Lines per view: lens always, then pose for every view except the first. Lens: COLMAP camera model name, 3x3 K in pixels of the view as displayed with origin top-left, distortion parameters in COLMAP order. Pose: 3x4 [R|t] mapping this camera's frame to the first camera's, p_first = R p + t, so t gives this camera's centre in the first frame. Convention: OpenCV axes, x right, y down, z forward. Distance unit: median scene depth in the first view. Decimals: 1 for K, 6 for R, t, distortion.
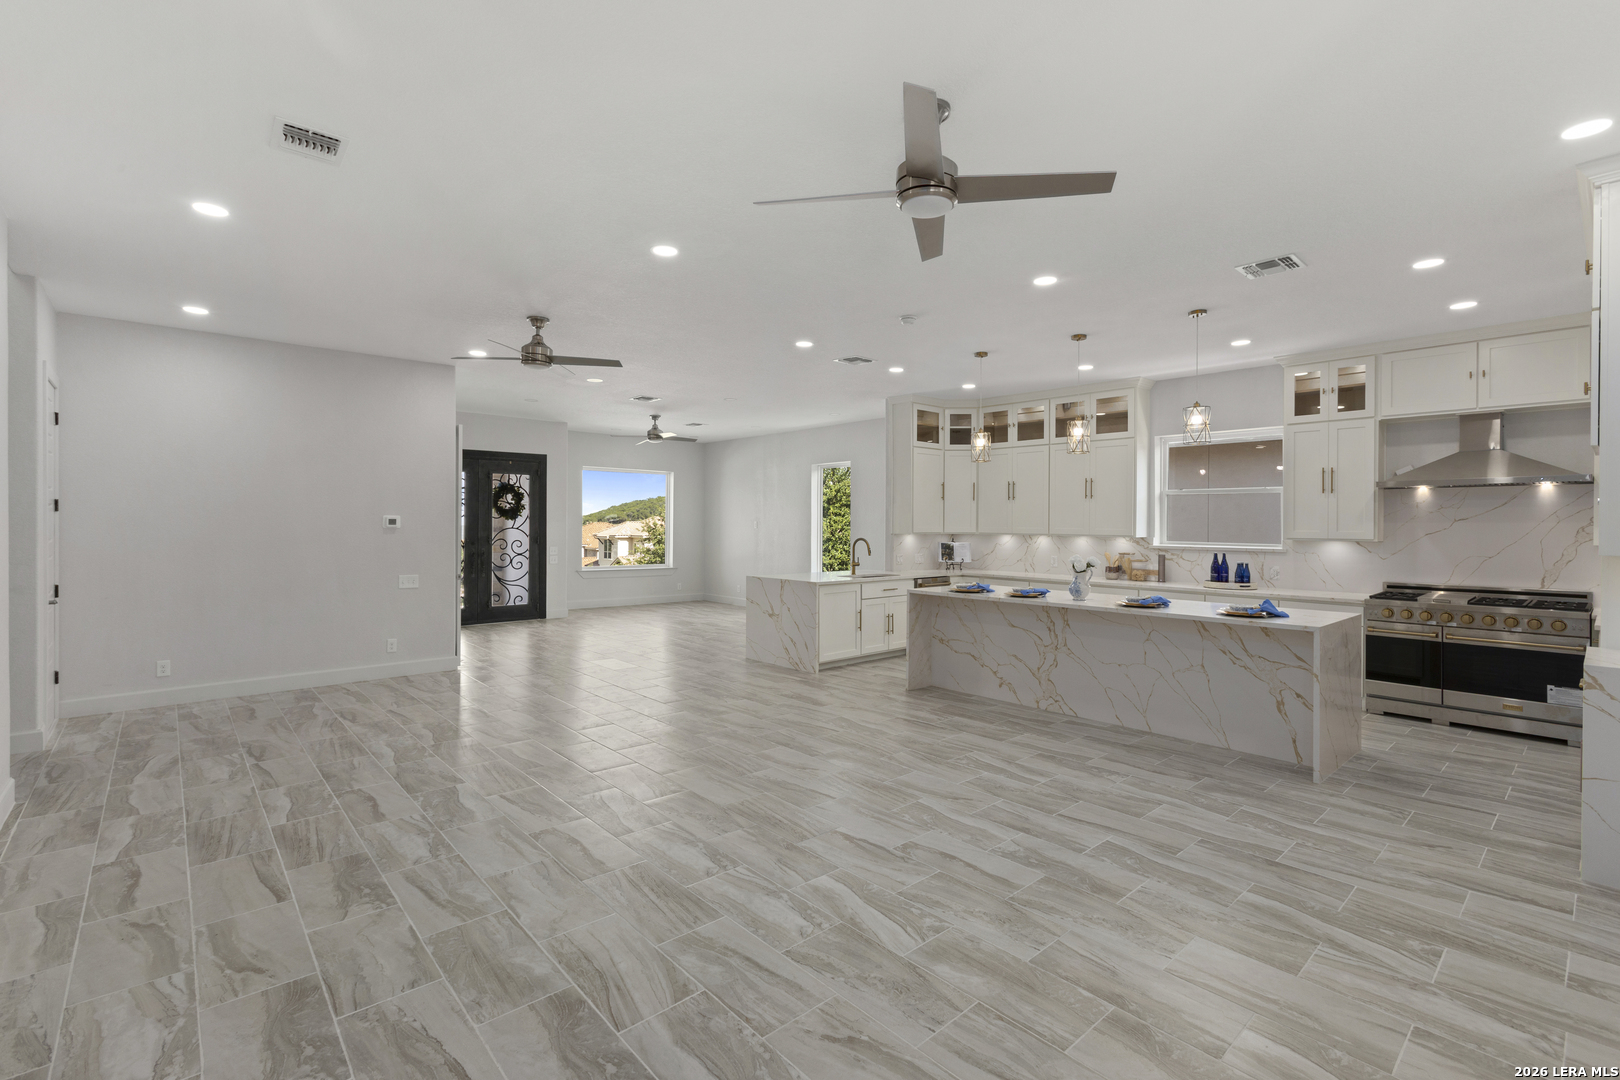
lens RADIAL K [[733.2, 0, 806.1], [0, 733.2, 515.8], [0, 0, 1]] dist [-0.012372, 0.005547]
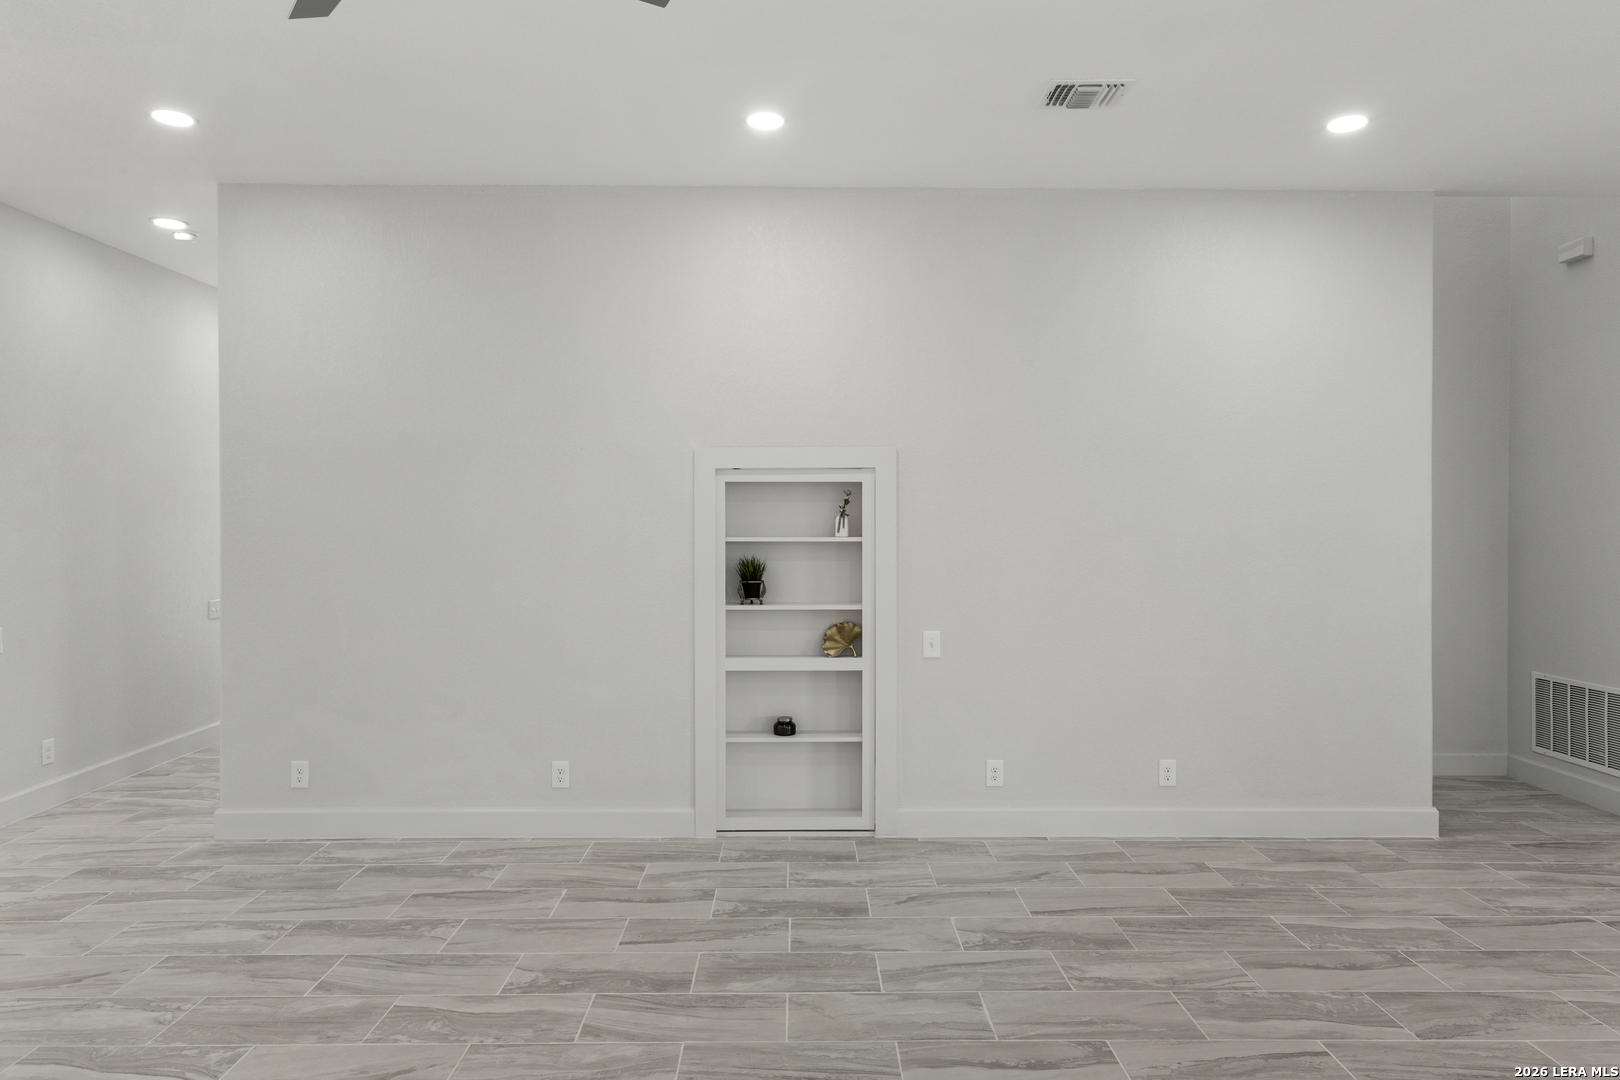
lens RADIAL K [[1010.8, 0, 803.5], [0, 1010.8, 533.2], [0, 0, 1]] dist [-0.005030, 0.007563]
pose [[-0.659585, 0.000377, -0.751630, 0.322869], [0.004040, 0.999987, -0.003043, 0.016659], [0.751620, -0.005043, -0.659578, 1.084249]]
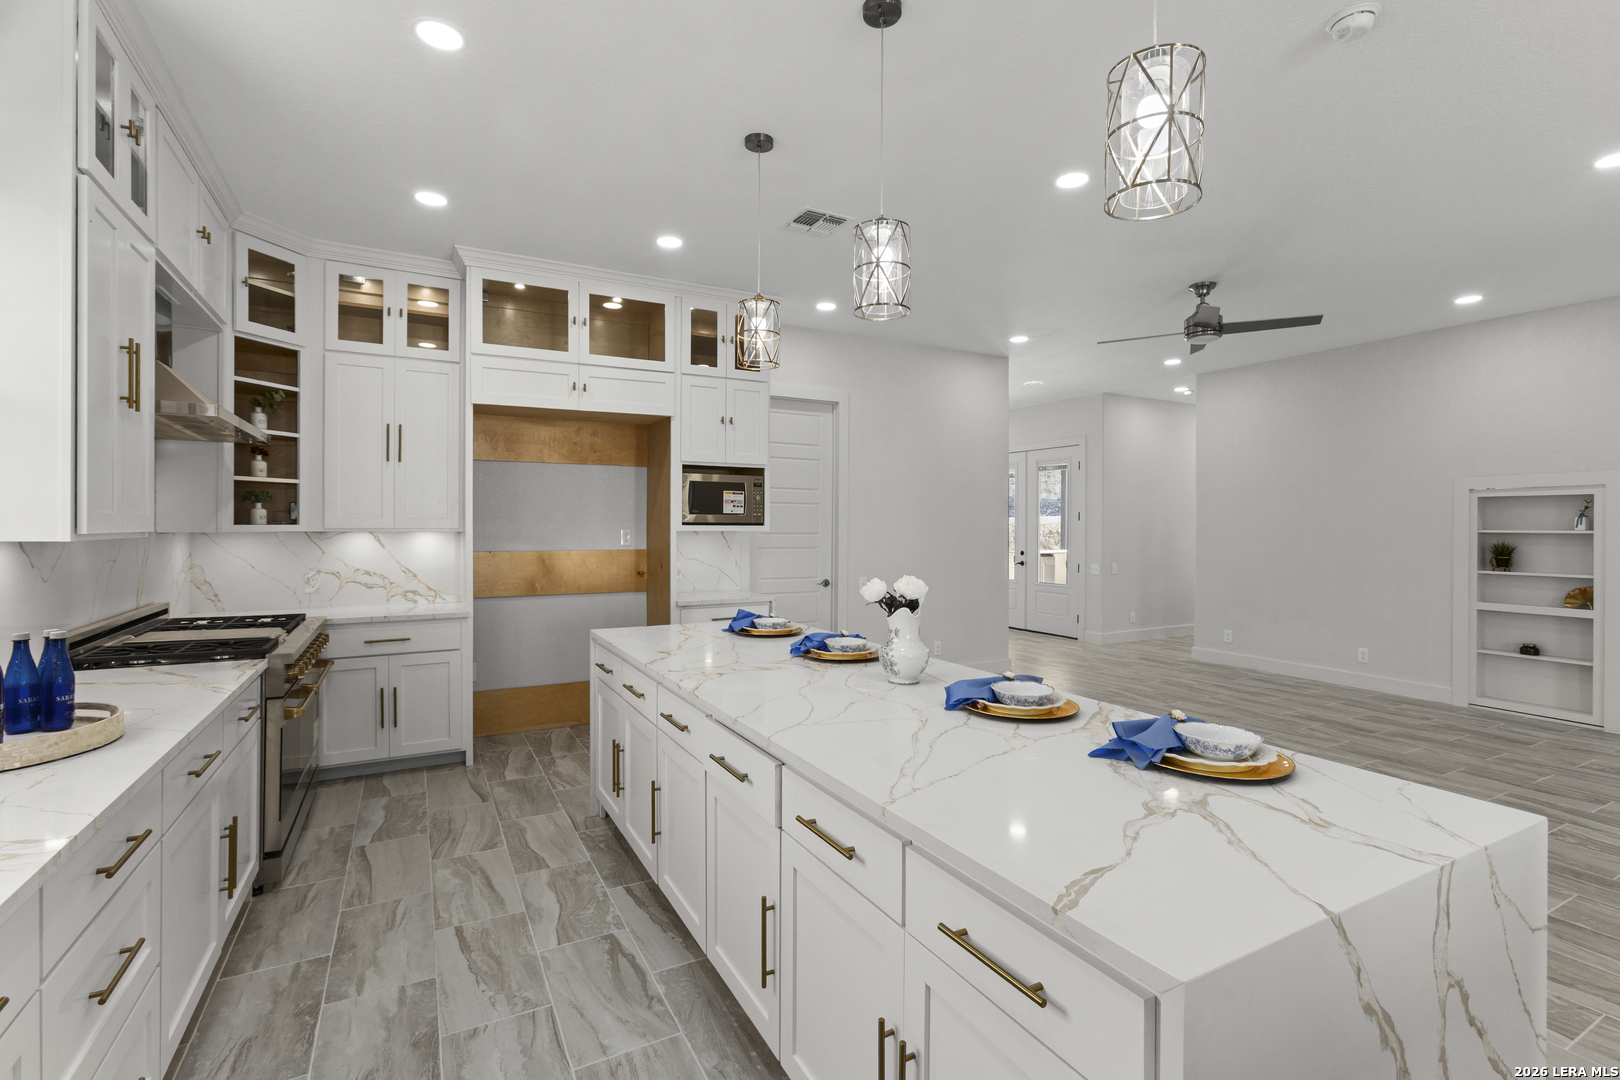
lens RADIAL K [[733.2, 0, 809.3], [0, 733.2, 529.9], [0, 0, 1]] dist [-0.012372, 0.005547]
pose [[-0.973173, -0.011938, 0.229765, 0.434103], [-0.012679, 0.999918, -0.001751, 0.035161], [-0.229725, -0.004617, -0.973245, 1.867742]]
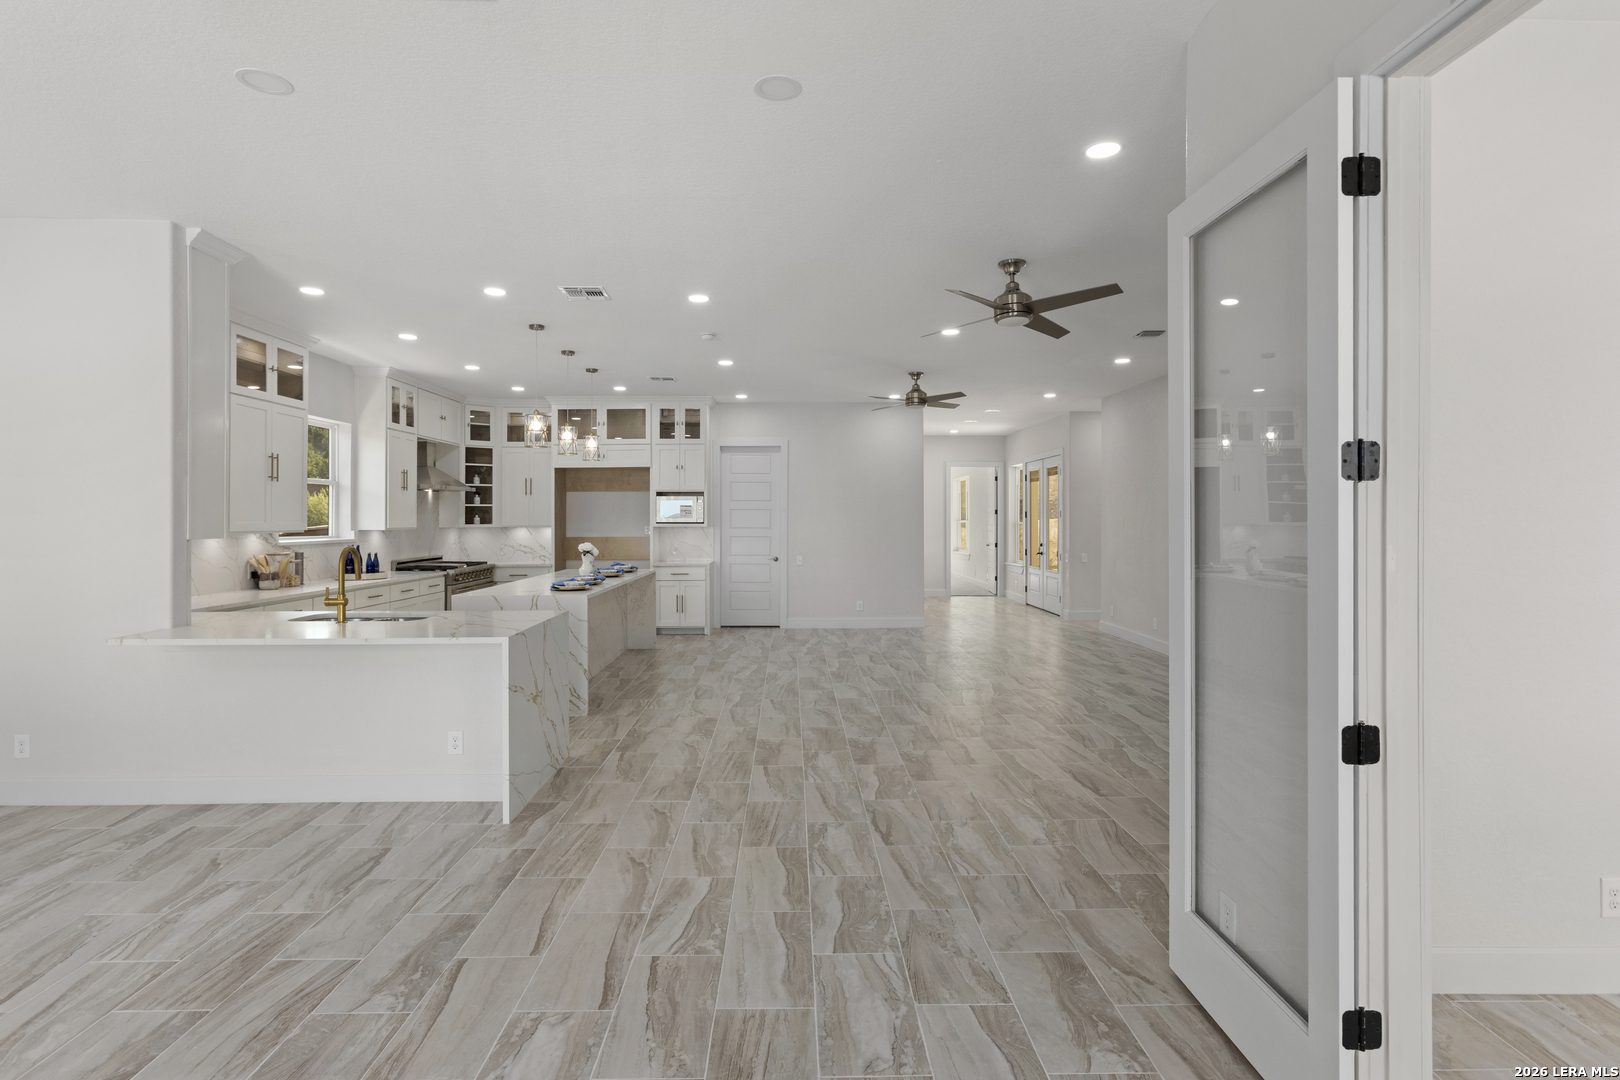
lens RADIAL K [[798.4, 0, 803.1], [0, 798.4, 519.4], [0, 0, 1]] dist [0.002335, 0.000757]
pose [[-0.758907, -0.005270, 0.651178, -0.973961], [-0.009491, 0.999951, -0.002969, 0.019001], [-0.651130, -0.008433, -0.758919, 2.308042]]
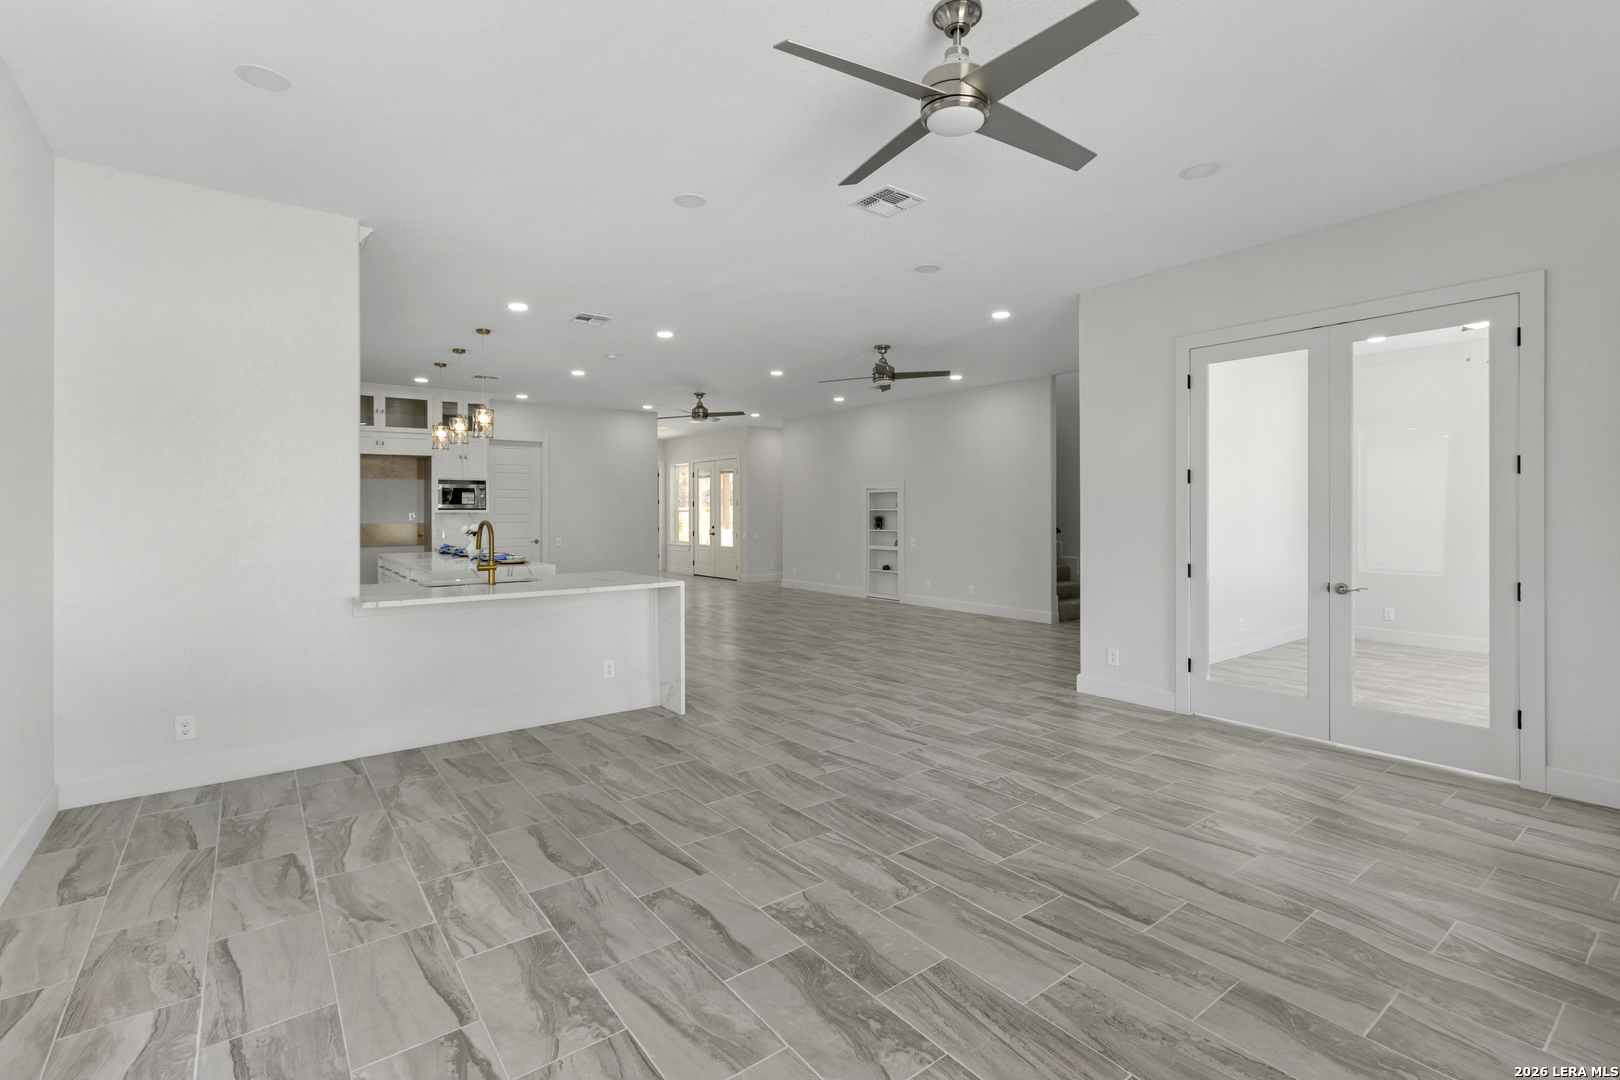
lens RADIAL K [[733.2, 0, 806.0], [0, 733.2, 517.1], [0, 0, 1]] dist [-0.012372, 0.005547]
pose [[-0.996858, -0.002109, 0.079180, -0.426719], [-0.002241, 0.999996, -0.001580, 0.051444], [-0.079177, -0.001752, -0.996859, 2.974140]]
